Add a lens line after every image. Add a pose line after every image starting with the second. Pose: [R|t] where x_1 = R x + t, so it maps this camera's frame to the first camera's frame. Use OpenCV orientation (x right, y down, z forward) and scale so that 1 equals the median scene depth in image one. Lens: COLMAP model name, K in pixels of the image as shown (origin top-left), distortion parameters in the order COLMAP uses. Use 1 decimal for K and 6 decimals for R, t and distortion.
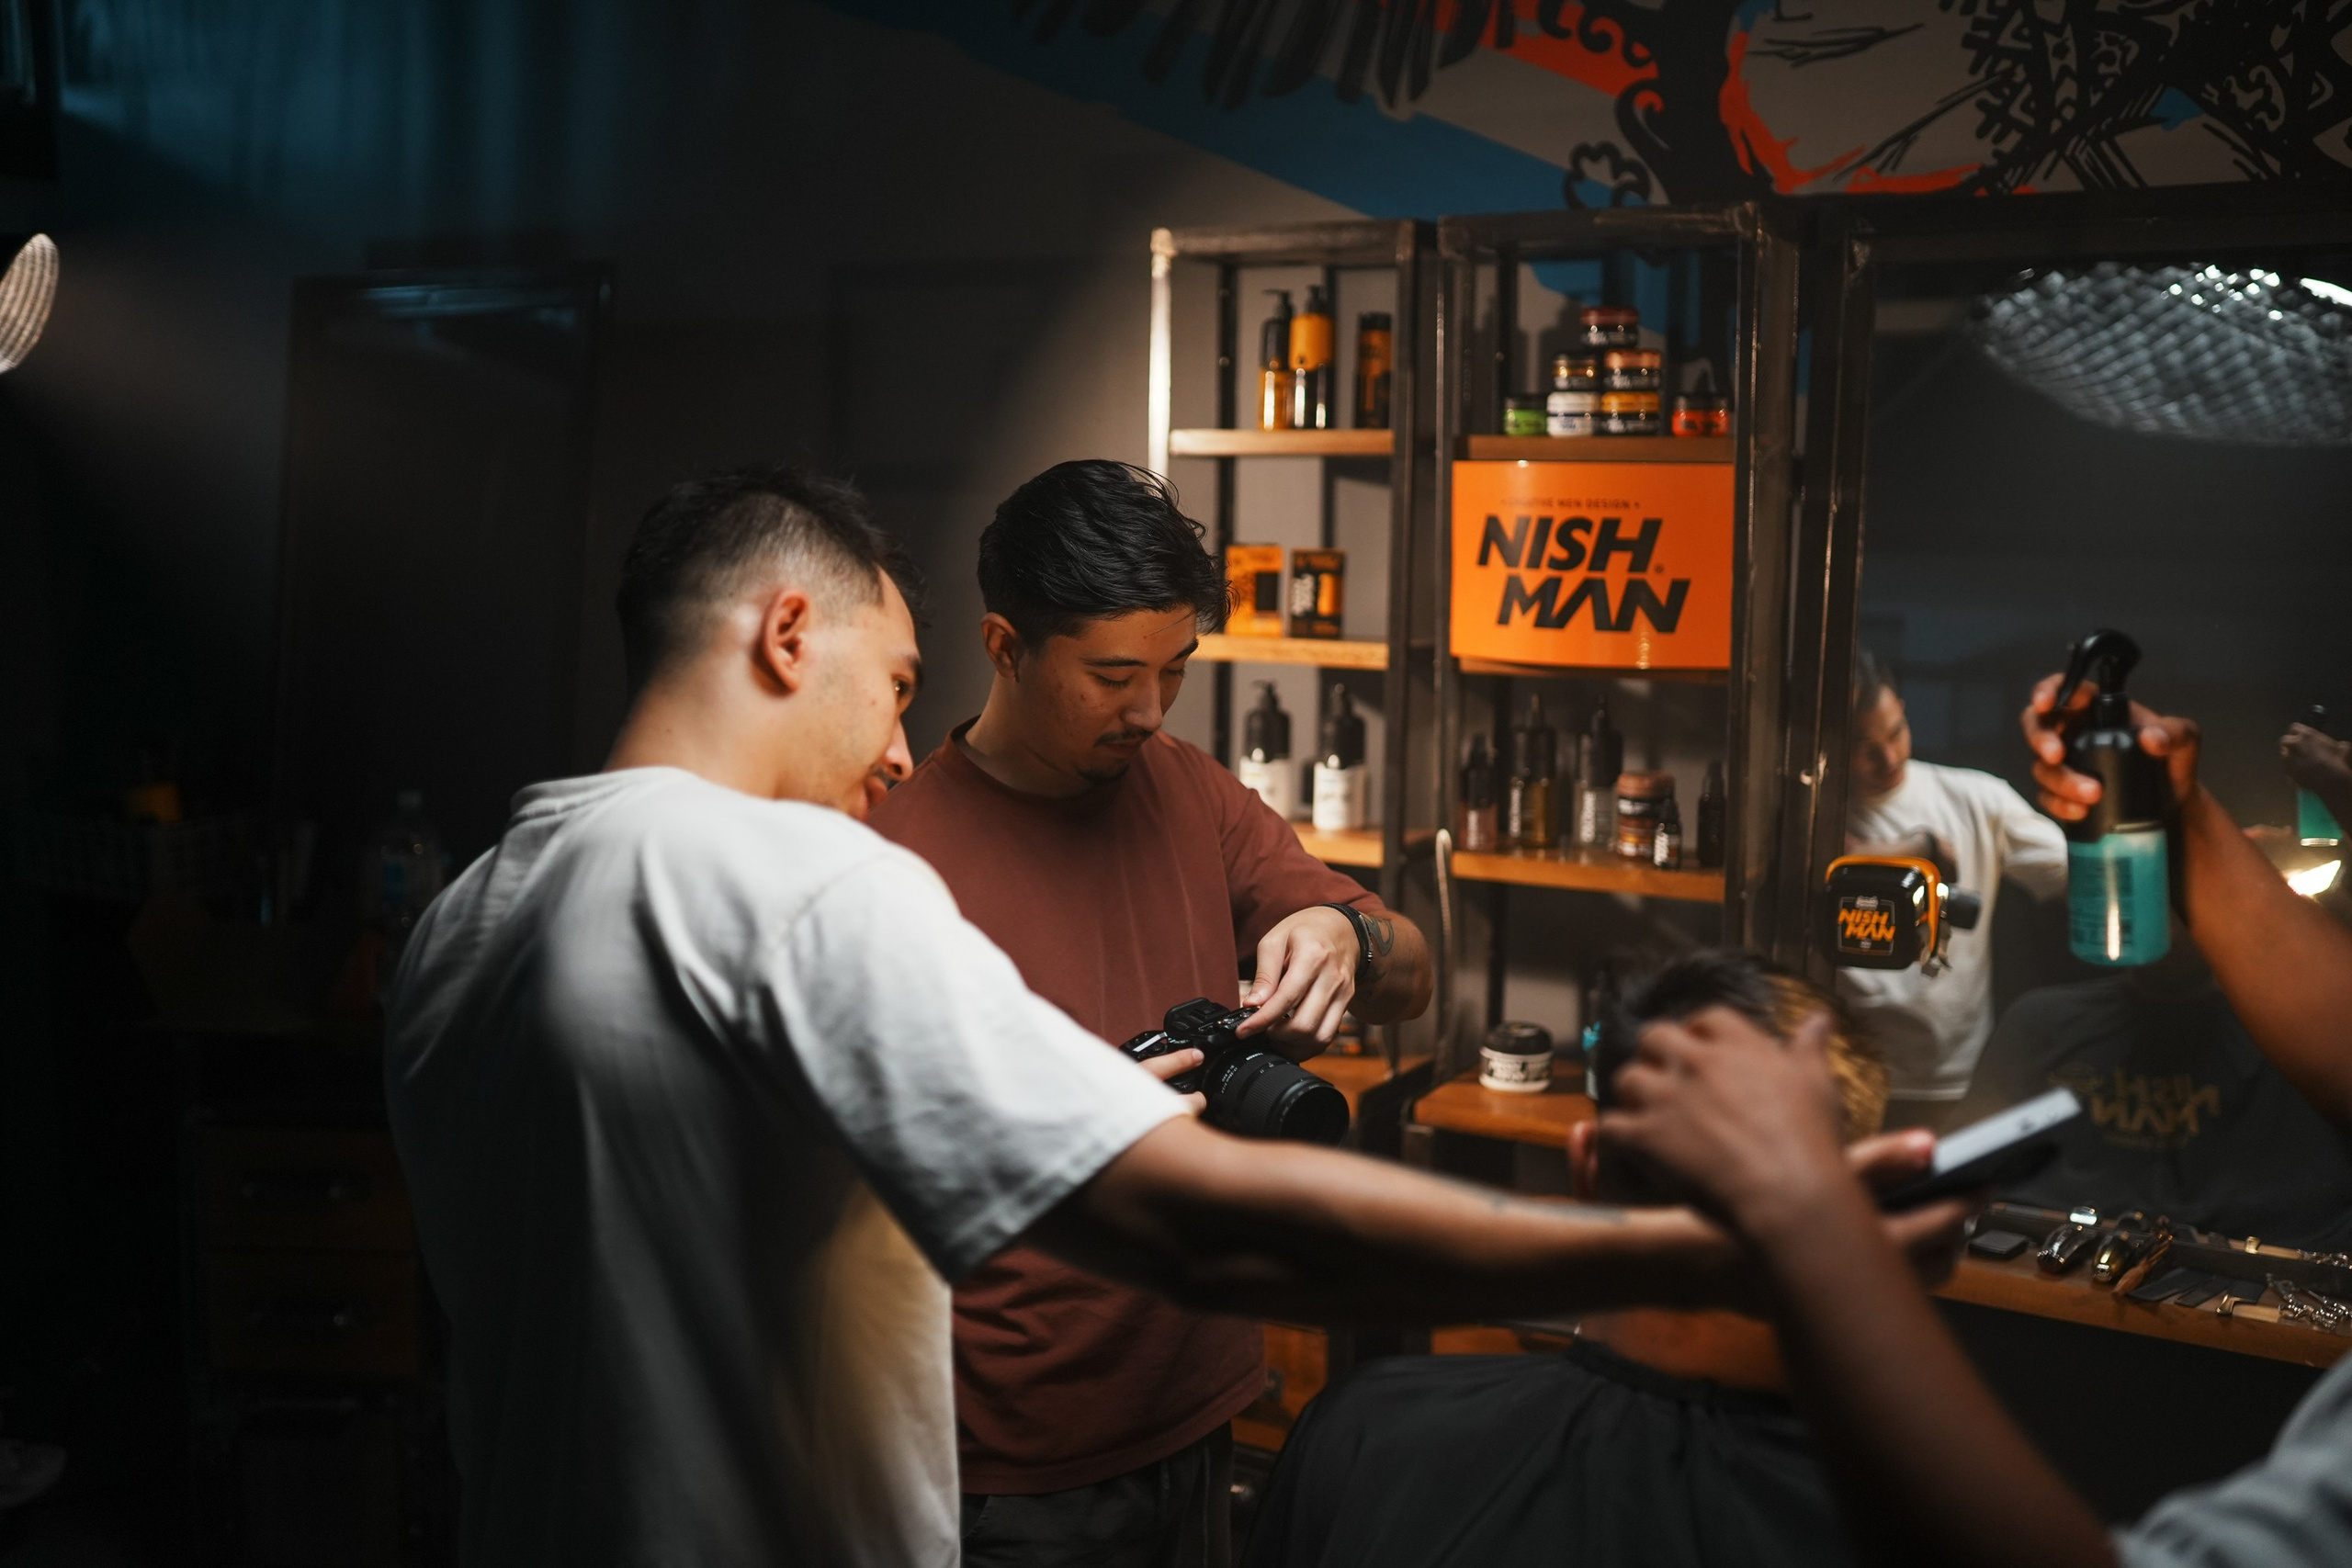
lens RADIAL K [[2302.9, 0, 1179.2], [0, 2302.9, 828.5], [0, 0, 1]] dist [-0.008059, 0.002369]
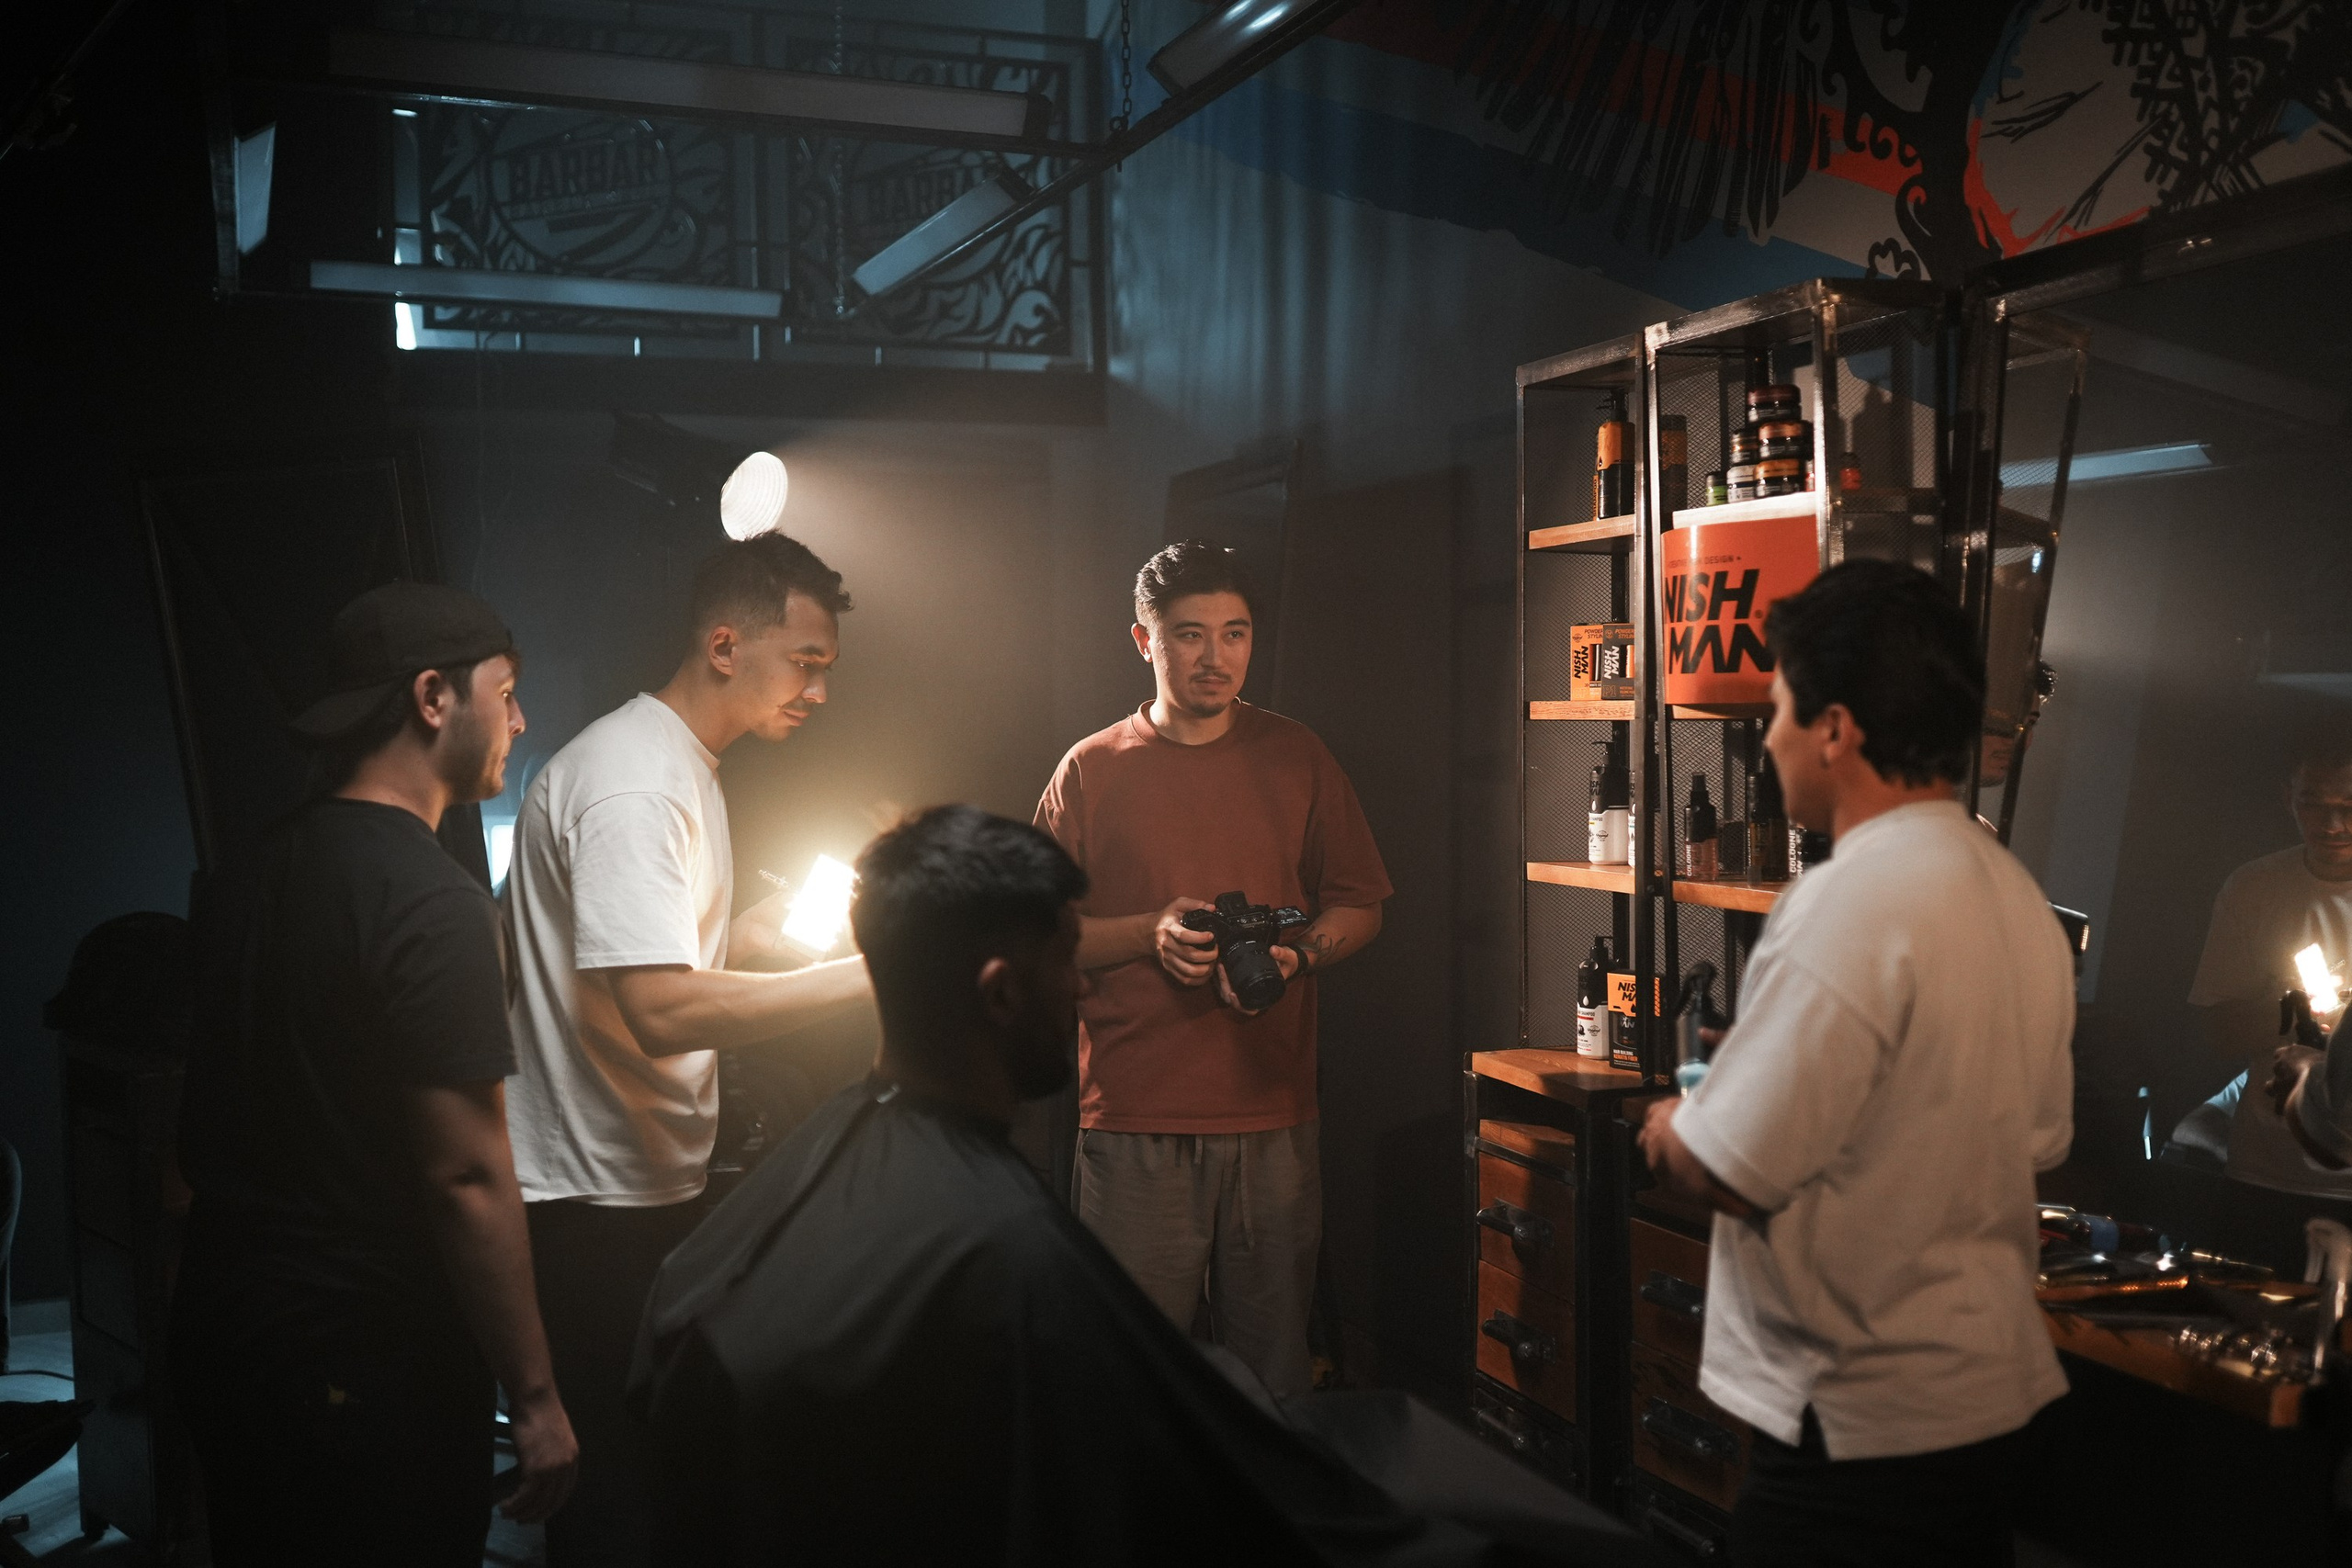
lens RADIAL K [[2301.9, 0, 1176.9], [0, 2301.9, 818.0], [0, 0, 1]] dist [-0.008323, 0.000150]
pose [[0.767031, 0.007170, -0.641570, 0.675519], [-0.070864, 0.994767, -0.073605, 0.082430], [0.637684, 0.101921, 0.763525, -0.011963]]
